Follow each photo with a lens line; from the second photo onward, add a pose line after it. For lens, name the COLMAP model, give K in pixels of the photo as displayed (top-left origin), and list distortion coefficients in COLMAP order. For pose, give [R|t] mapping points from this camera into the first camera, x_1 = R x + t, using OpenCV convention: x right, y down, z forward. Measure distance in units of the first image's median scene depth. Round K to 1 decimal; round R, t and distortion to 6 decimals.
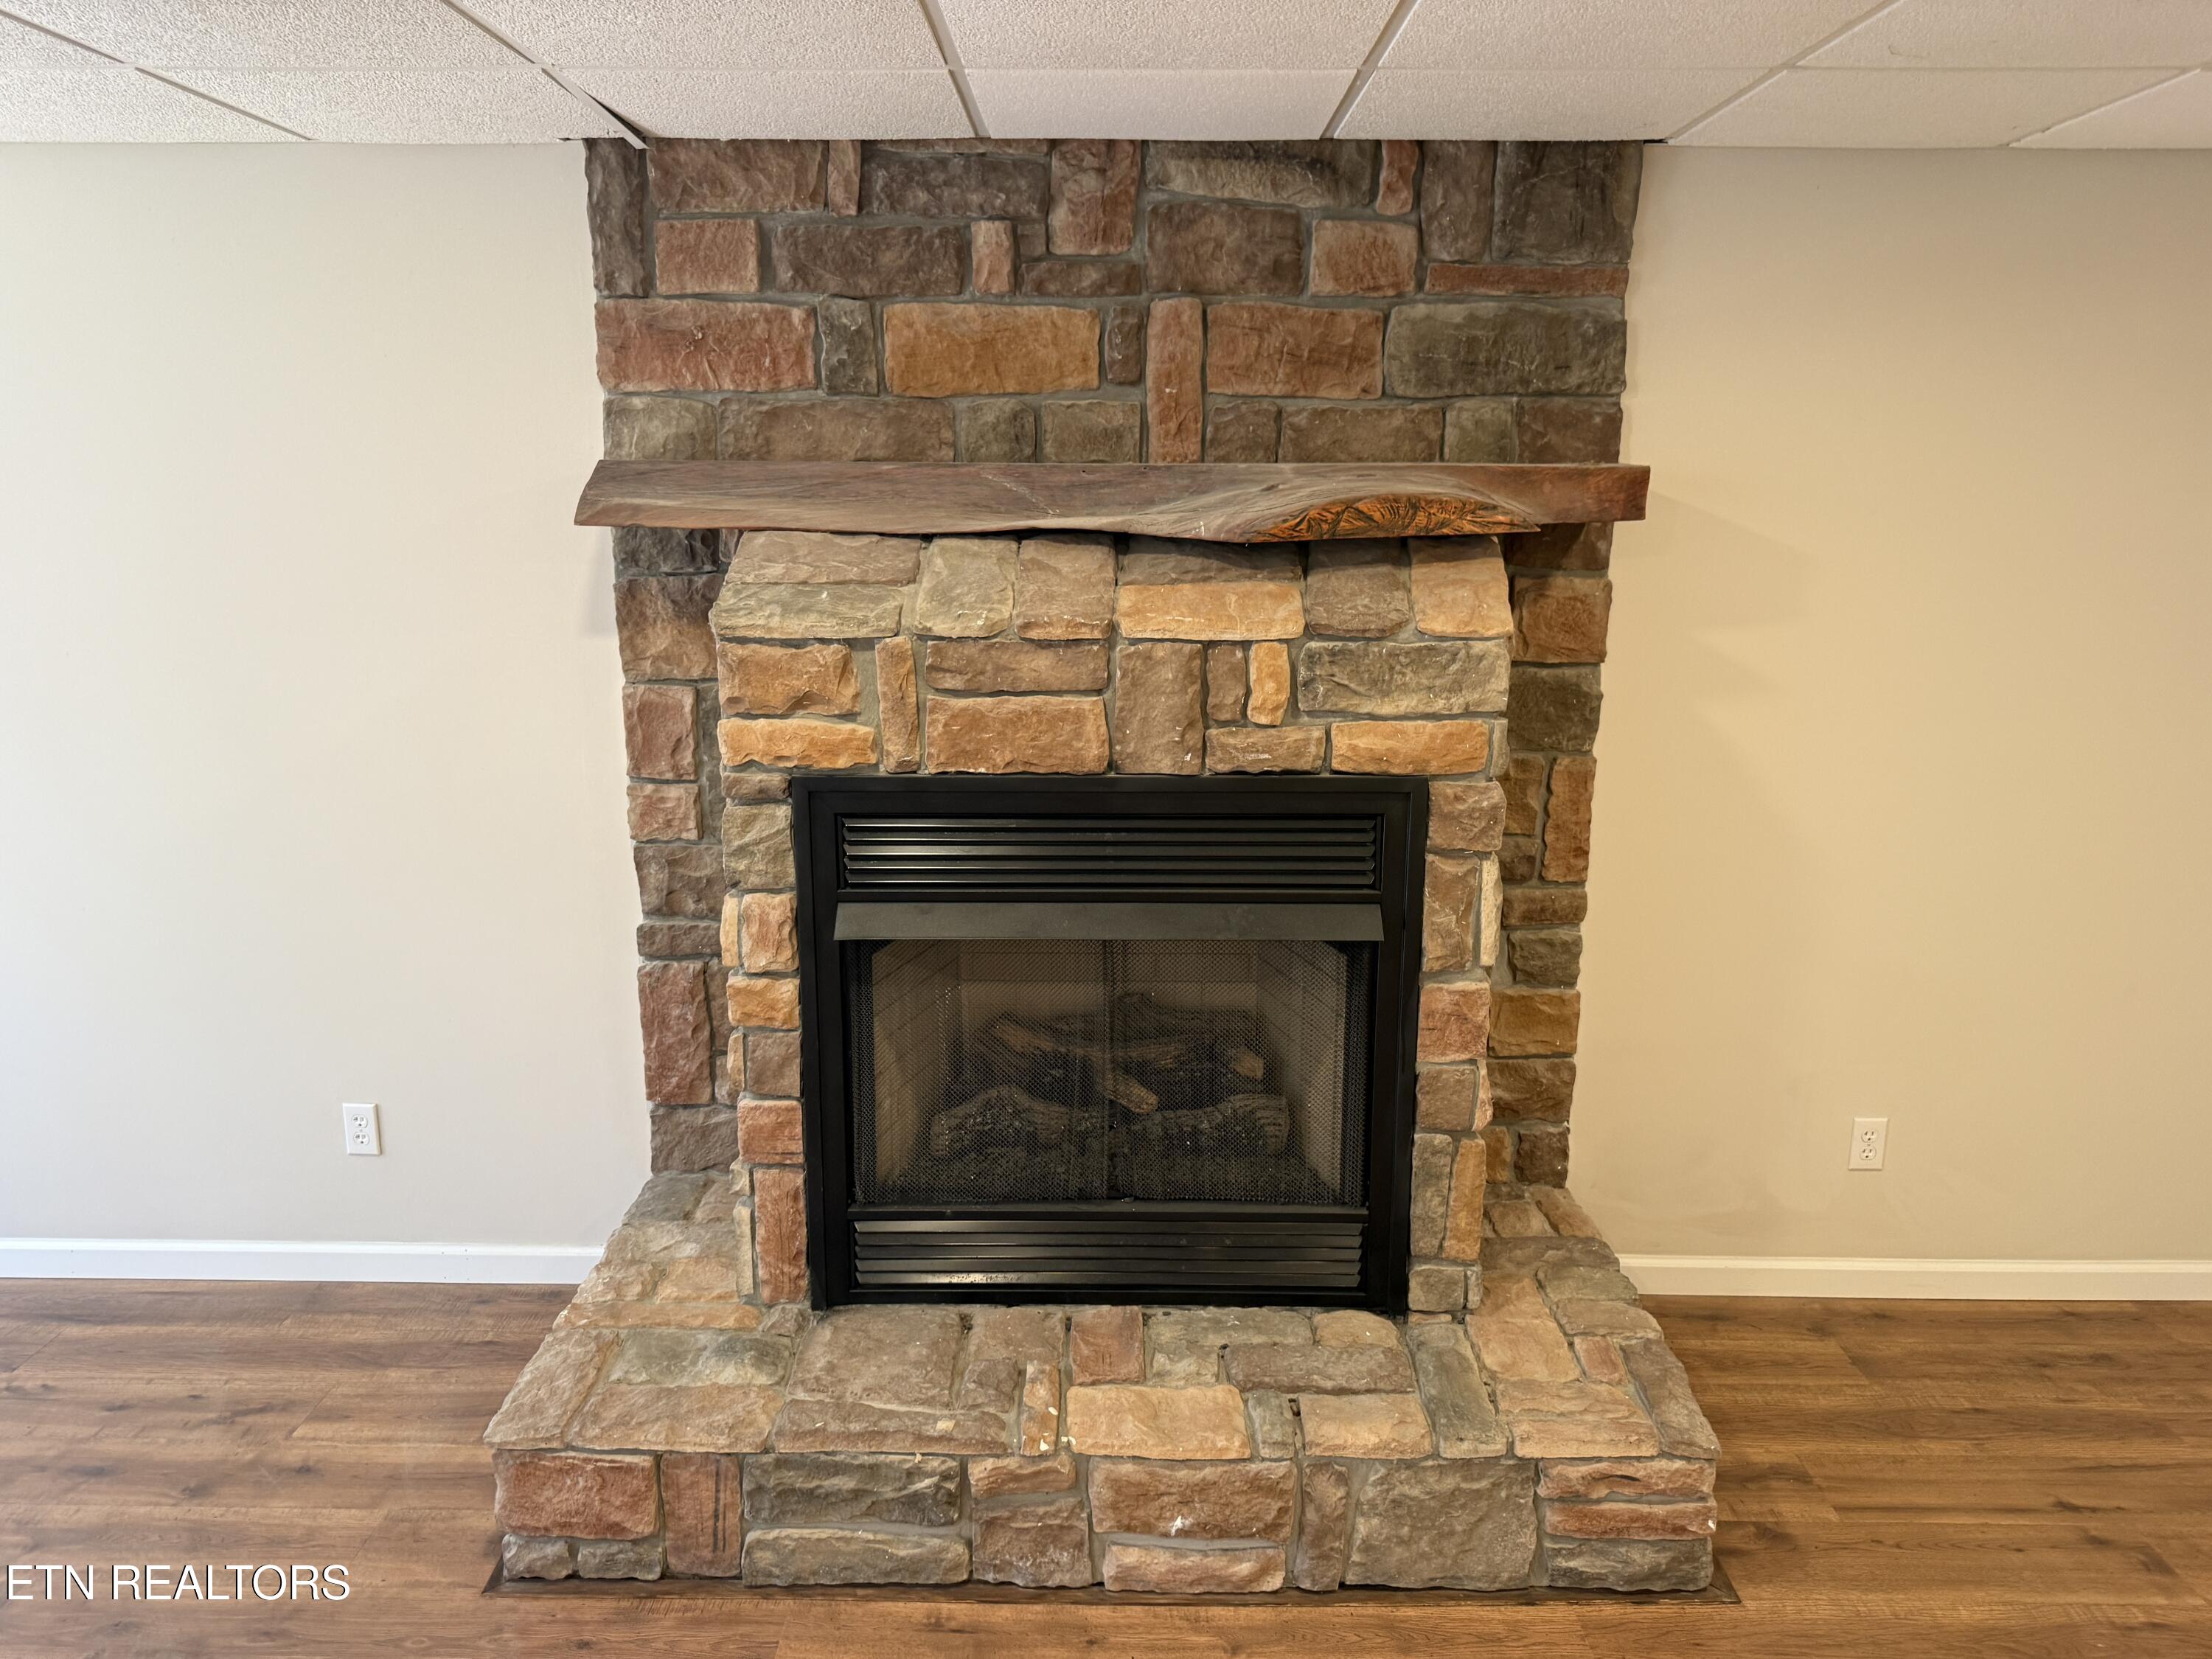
lens RADIAL K [[1562.4, 0, 1106.0], [0, 1562.4, 829.5], [0, 0, 1]] dist [0.097938, -0.148989]
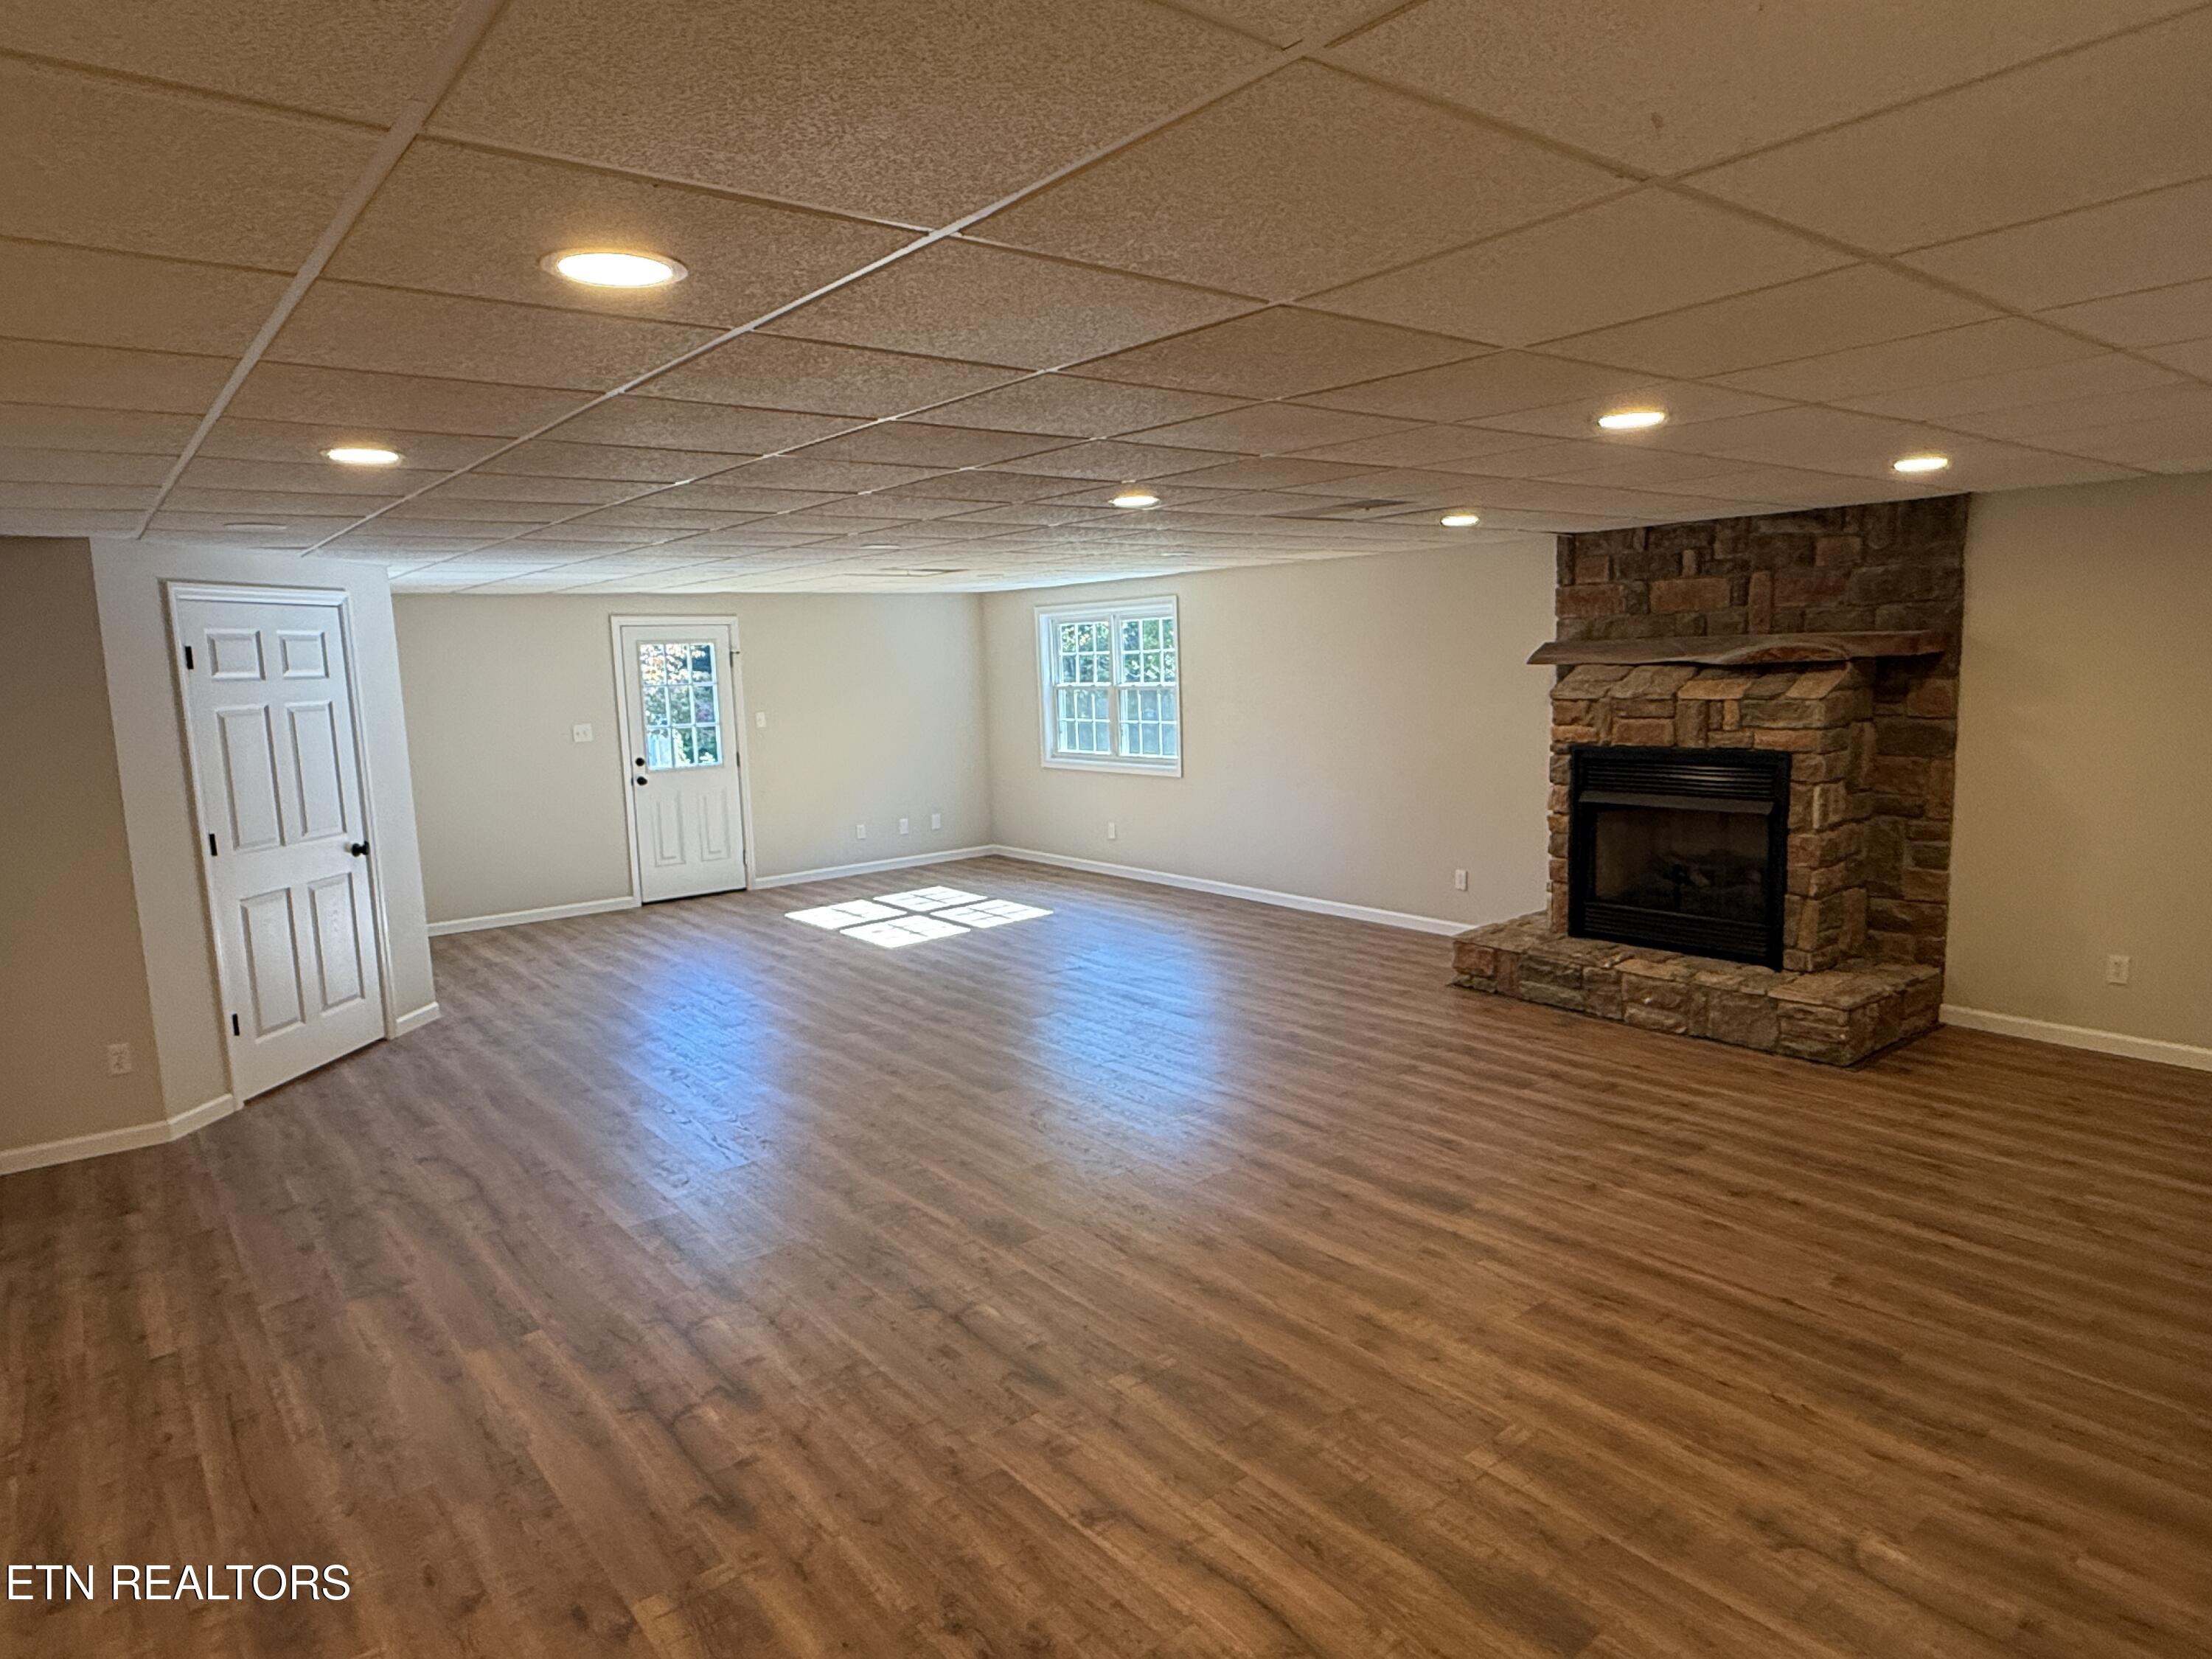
lens RADIAL K [[1285.8, 0, 1106.0], [0, 1285.8, 829.5], [0, 0, 1]] dist [0.015494, -0.001159]
pose [[0.636229, 0.081848, -0.767147, 1.103288], [-0.137390, 0.990483, -0.008267, 0.260395], [0.759169, 0.110658, 0.641418, -1.200036]]
